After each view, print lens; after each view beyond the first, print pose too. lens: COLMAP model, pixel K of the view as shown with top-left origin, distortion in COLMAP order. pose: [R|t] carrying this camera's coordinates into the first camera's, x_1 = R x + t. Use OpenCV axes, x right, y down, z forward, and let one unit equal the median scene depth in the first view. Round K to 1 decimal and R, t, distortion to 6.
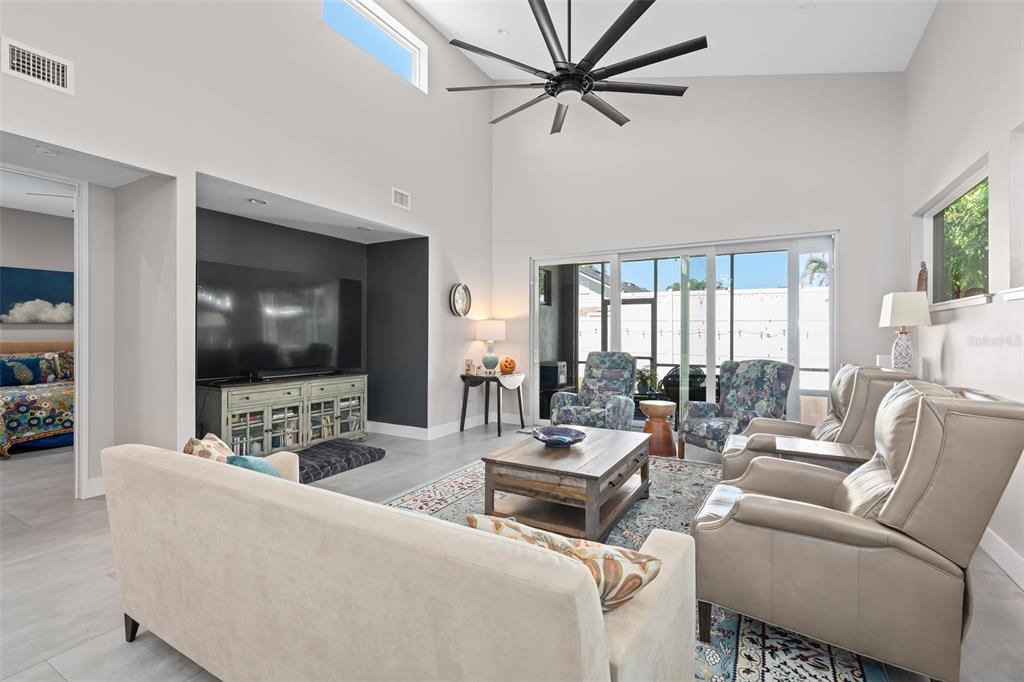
lens RADIAL K [[468.8, 0, 514.2], [0, 468.8, 333.3], [0, 0, 1]] dist [0.000306, 0.001227]
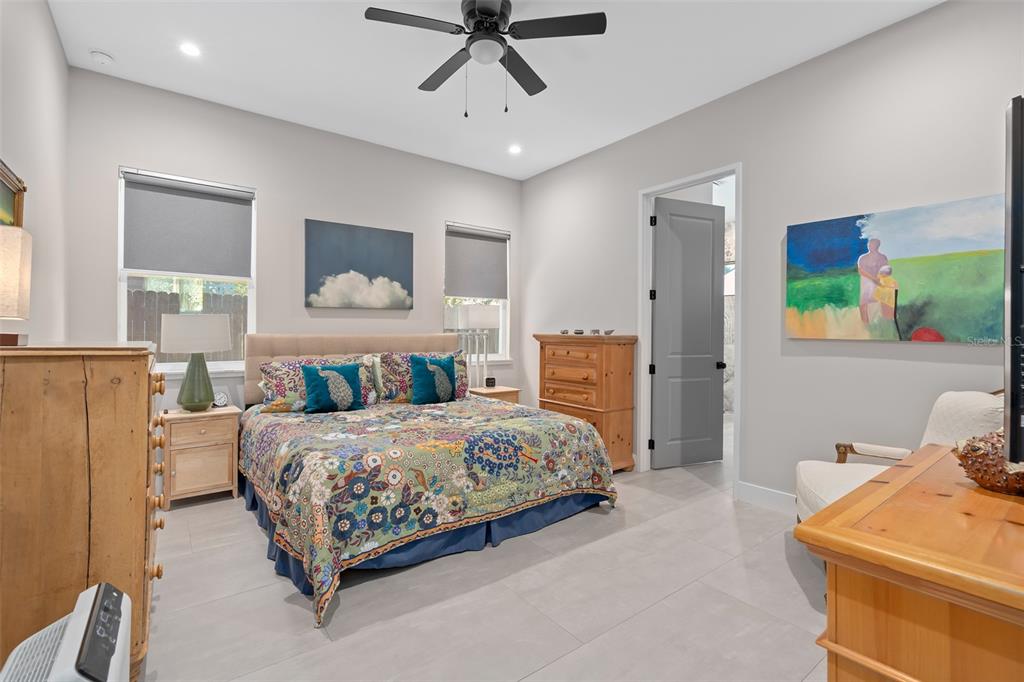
lens RADIAL K [[468.8, 0, 514.2], [0, 468.8, 333.3], [0, 0, 1]] dist [0.000306, 0.001227]
pose [[0.923981, 0.006276, -0.382387, -0.577921], [-0.004792, 0.999977, 0.004832, 0.009116], [0.382409, -0.002632, 0.923989, 0.504080]]
